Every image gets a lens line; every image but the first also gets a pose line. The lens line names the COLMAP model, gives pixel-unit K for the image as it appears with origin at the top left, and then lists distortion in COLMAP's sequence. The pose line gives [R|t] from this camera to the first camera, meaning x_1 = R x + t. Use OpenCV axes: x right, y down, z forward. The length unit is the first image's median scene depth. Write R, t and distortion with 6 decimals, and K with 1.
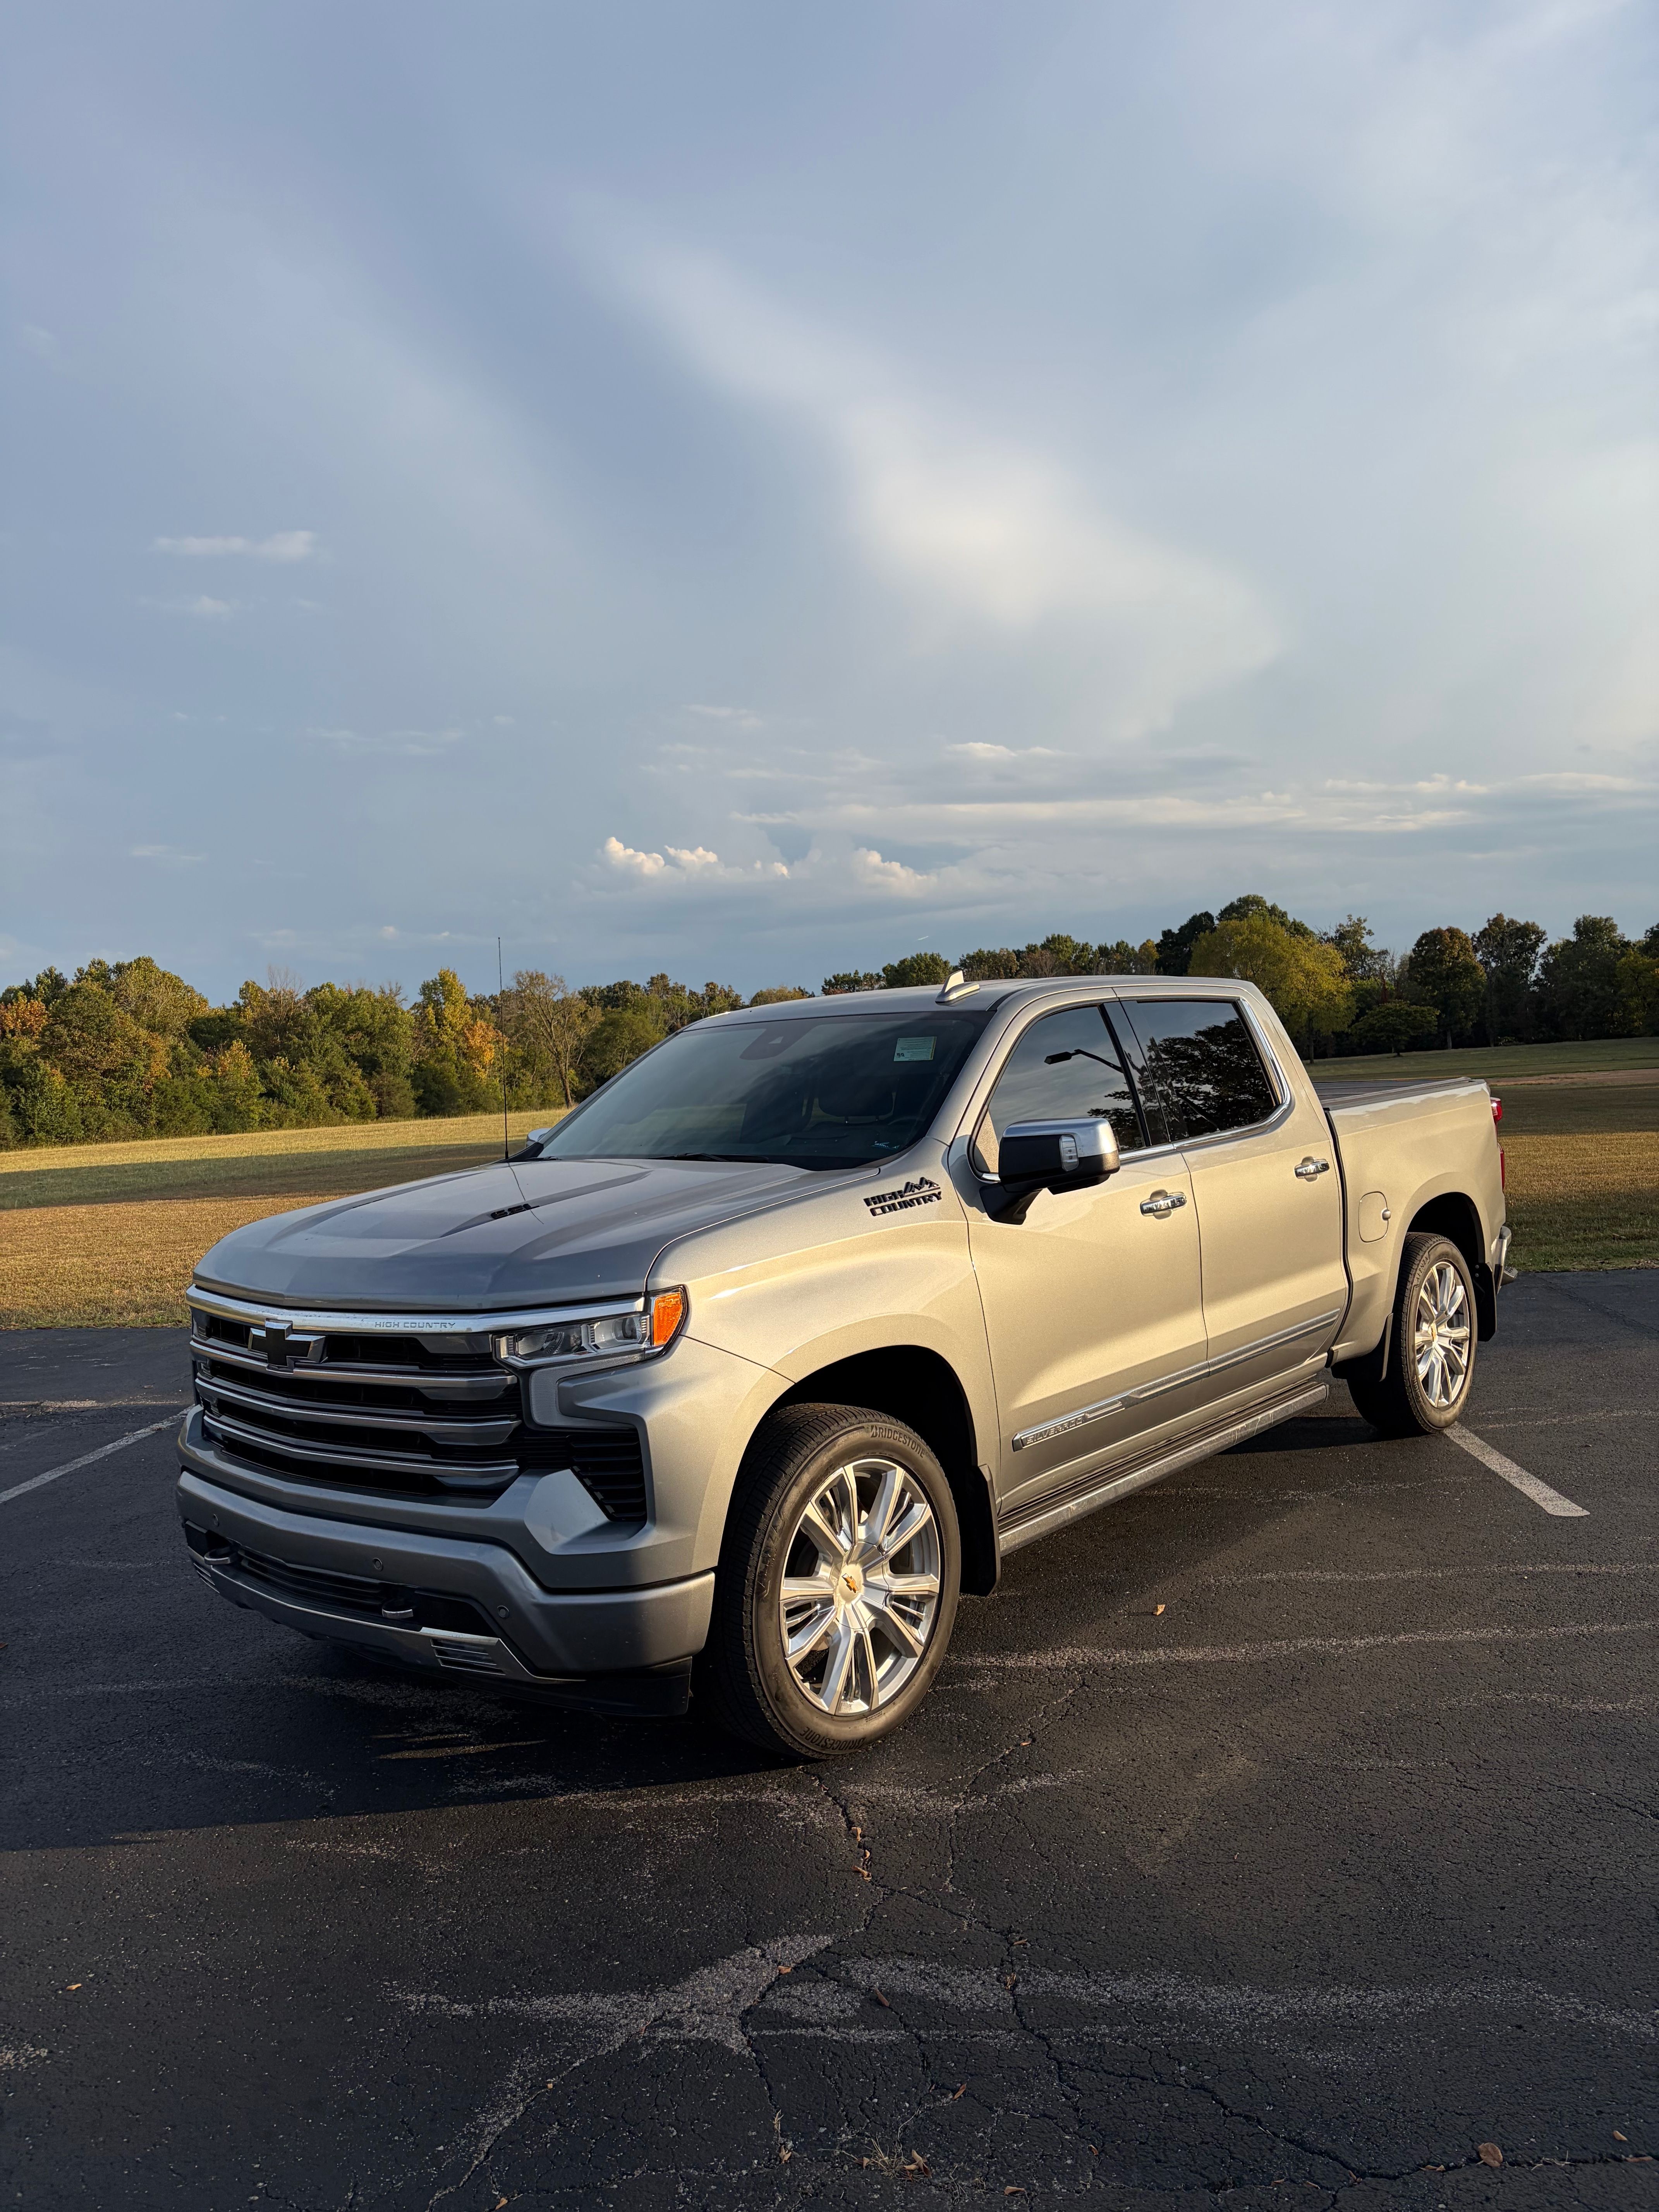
lens RADIAL K [[1736.0, 0, 819.4], [0, 1736.0, 1100.8], [0, 0, 1]] dist [0.031713, -0.050920]
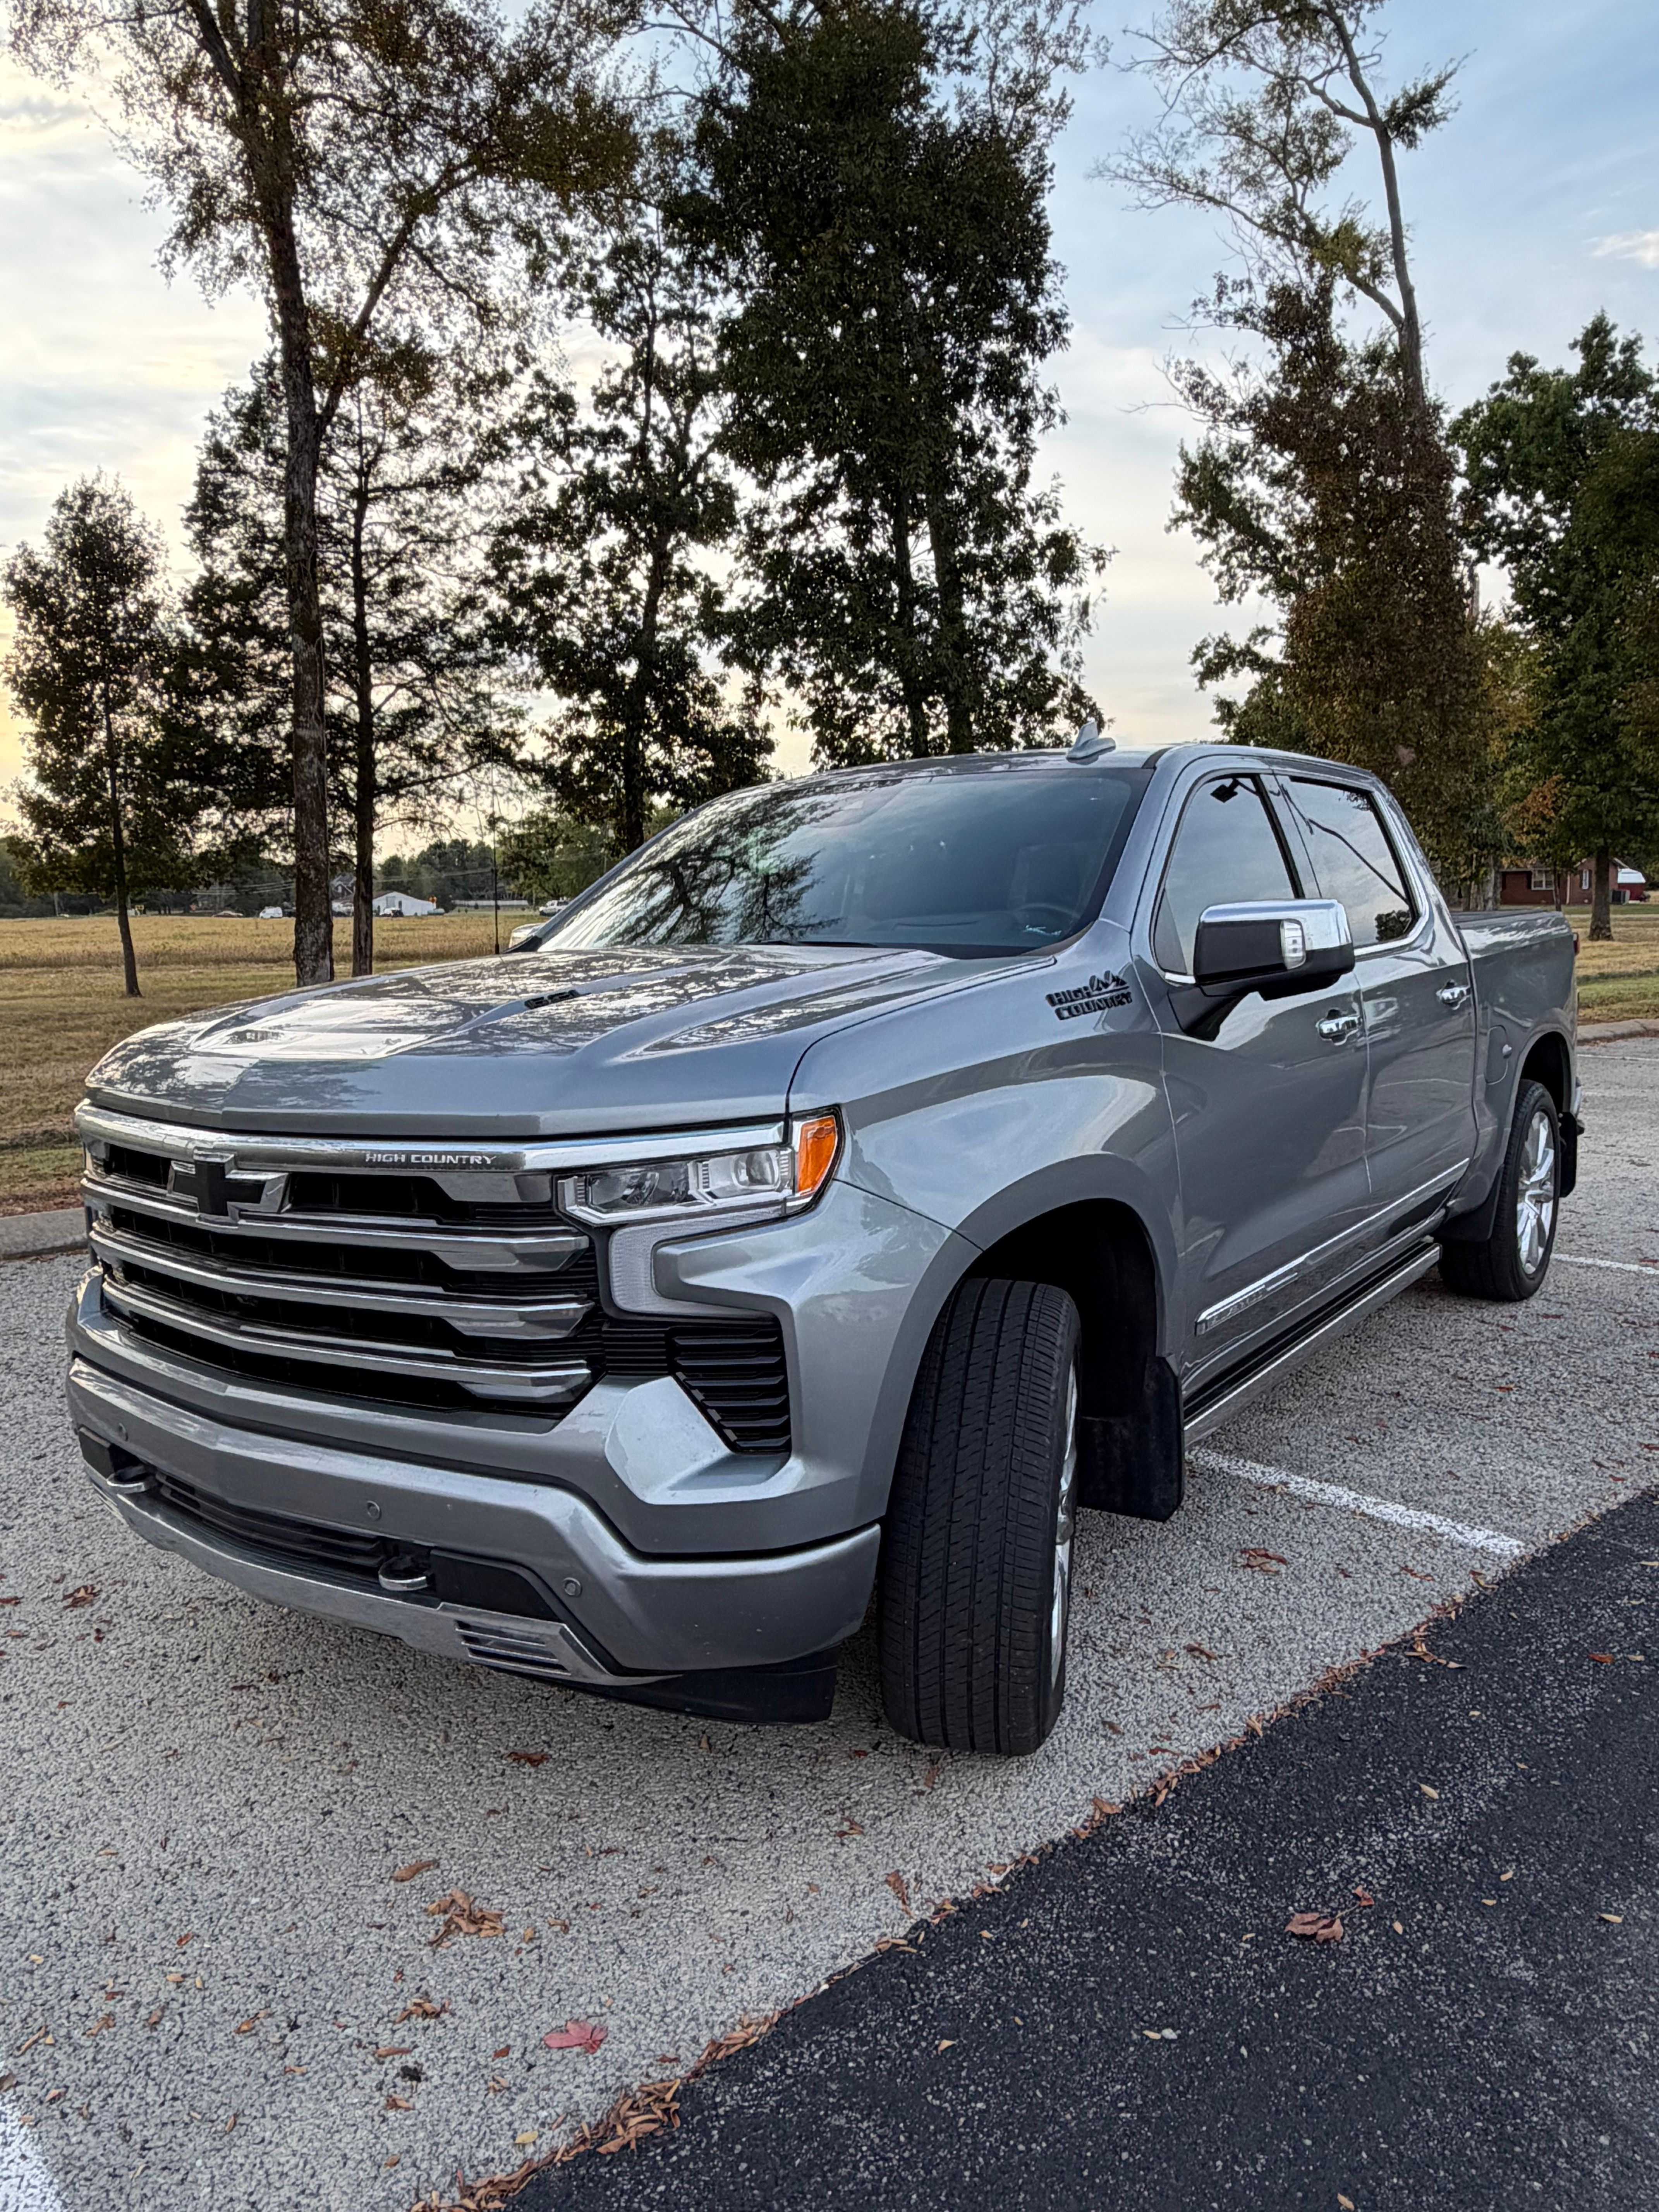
lens RADIAL K [[1625.4, 0, 845.2], [0, 1625.4, 1104.2], [0, 0, 1]] dist [0.011023, -0.006411]
pose [[0.996119, 0.016584, 0.086444, -0.108783], [-0.023819, 0.996236, 0.083341, 0.044810], [-0.084736, -0.085077, 0.992765, 0.316225]]
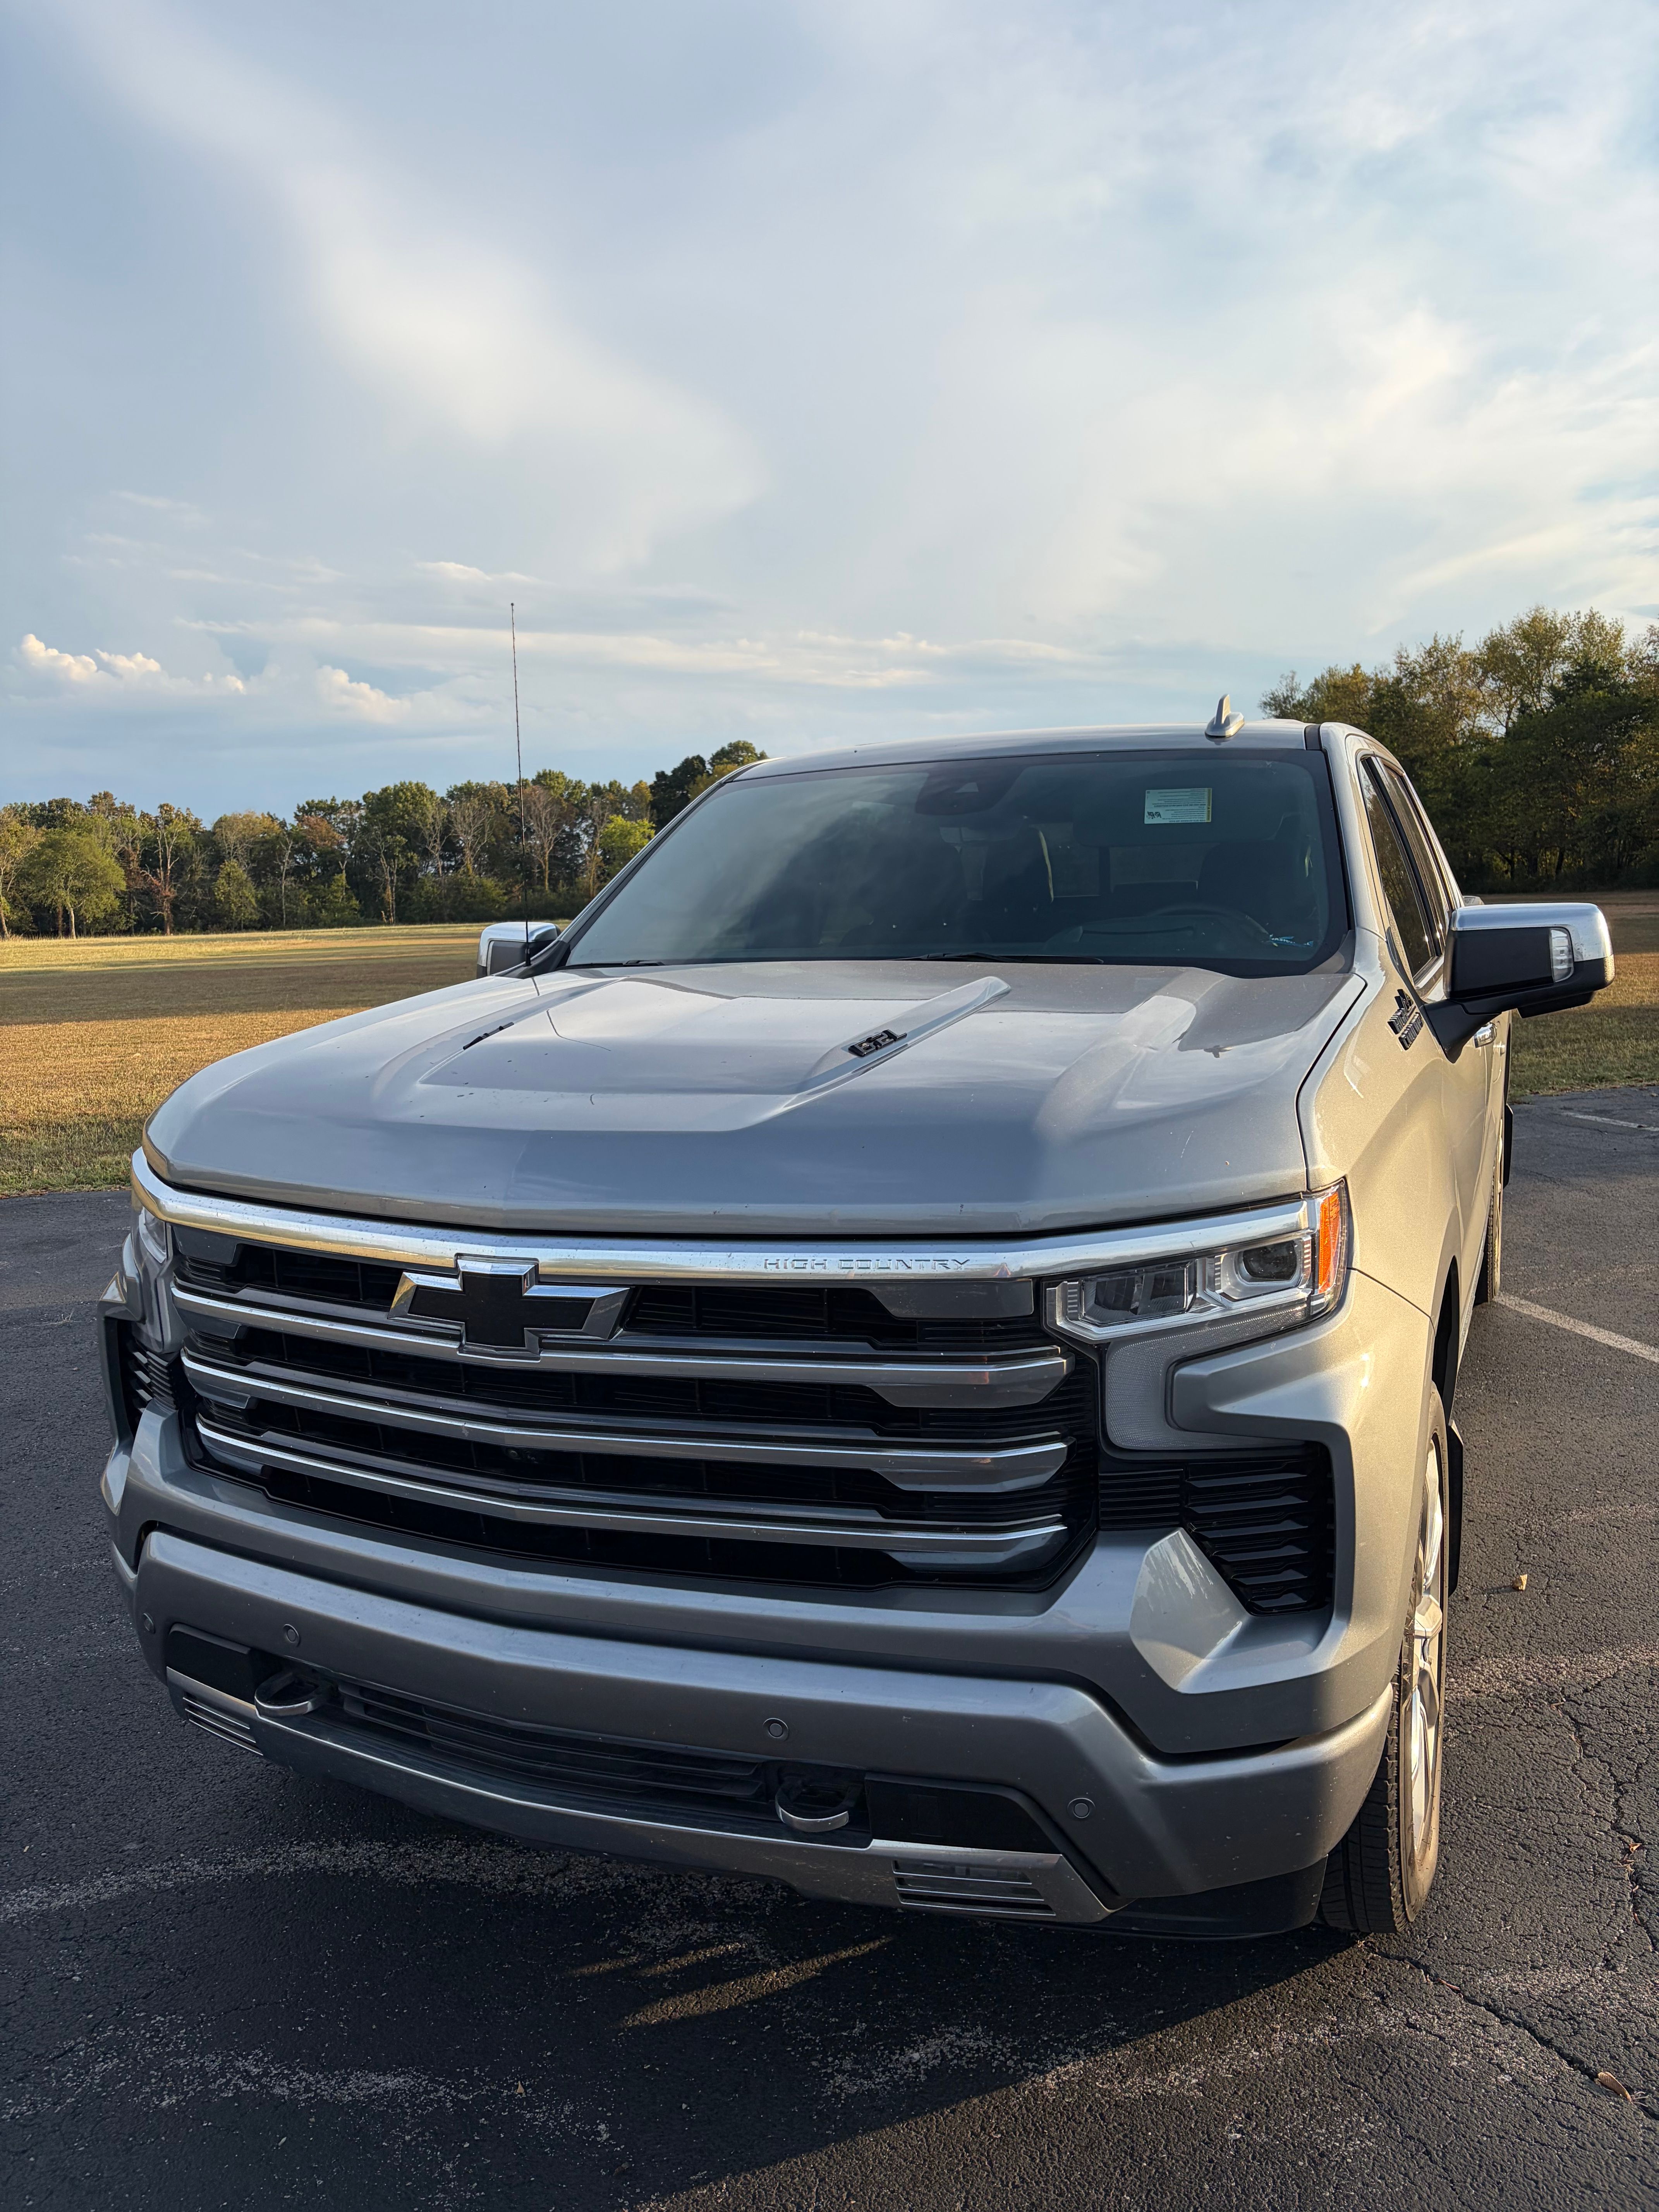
lens RADIAL K [[1736.0, 0, 832.0], [0, 1736.0, 1127.3], [0, 0, 1]] dist [0.031713, -0.050920]
pose [[0.952108, -0.014319, 0.305427, -0.330046], [-0.017575, 0.994688, 0.101420, 0.032899], [-0.305257, -0.101931, 0.946799, 0.448389]]
